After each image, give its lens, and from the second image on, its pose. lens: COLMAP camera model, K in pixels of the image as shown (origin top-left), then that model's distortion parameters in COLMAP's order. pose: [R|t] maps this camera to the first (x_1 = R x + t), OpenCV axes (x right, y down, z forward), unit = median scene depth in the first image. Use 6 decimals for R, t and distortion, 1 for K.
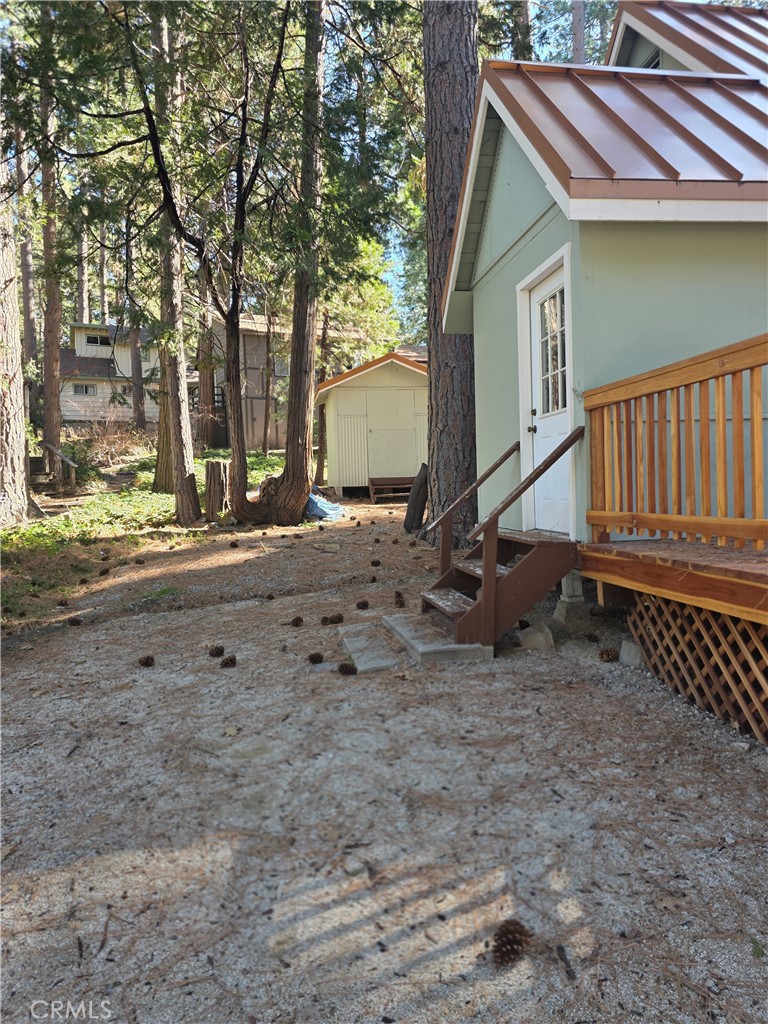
lens RADIAL K [[694.9, 0, 375.2], [0, 694.9, 503.2], [0, 0, 1]] dist [0.077559, -0.075020]
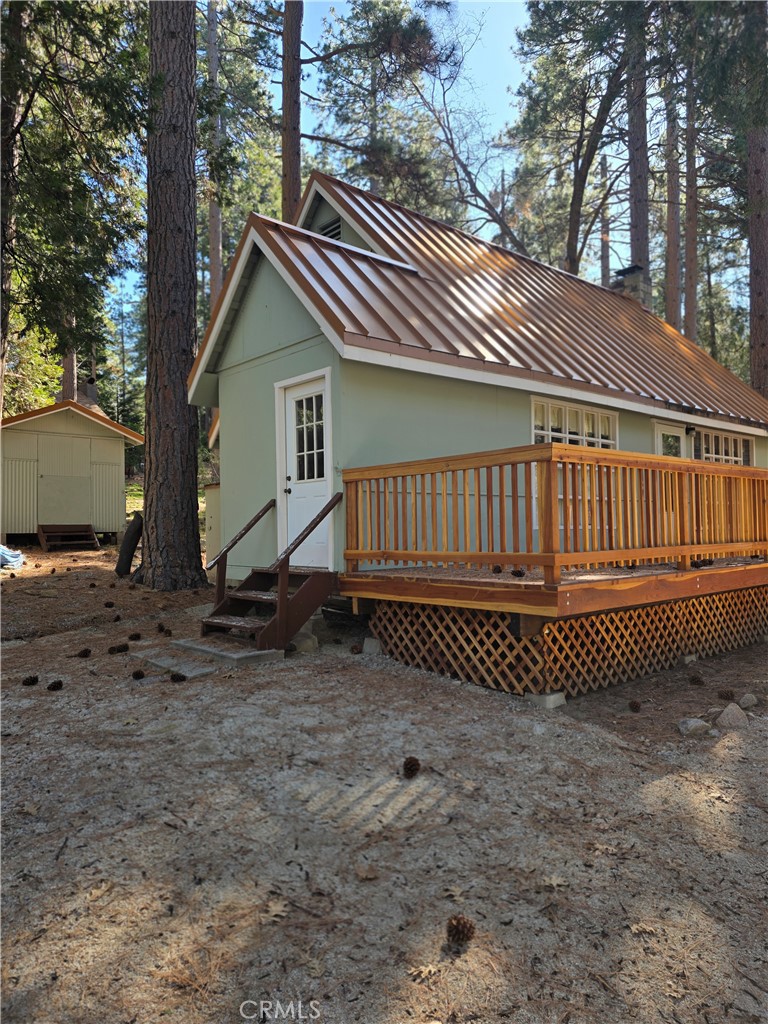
lens RADIAL K [[694.9, 0, 382.5], [0, 694.9, 509.9], [0, 0, 1]] dist [0.077559, -0.075020]
pose [[0.841736, 0.034665, 0.538775, -0.491533], [0.000430, 0.997893, -0.064878, 0.024665], [-0.539889, 0.054842, 0.839948, -0.315286]]
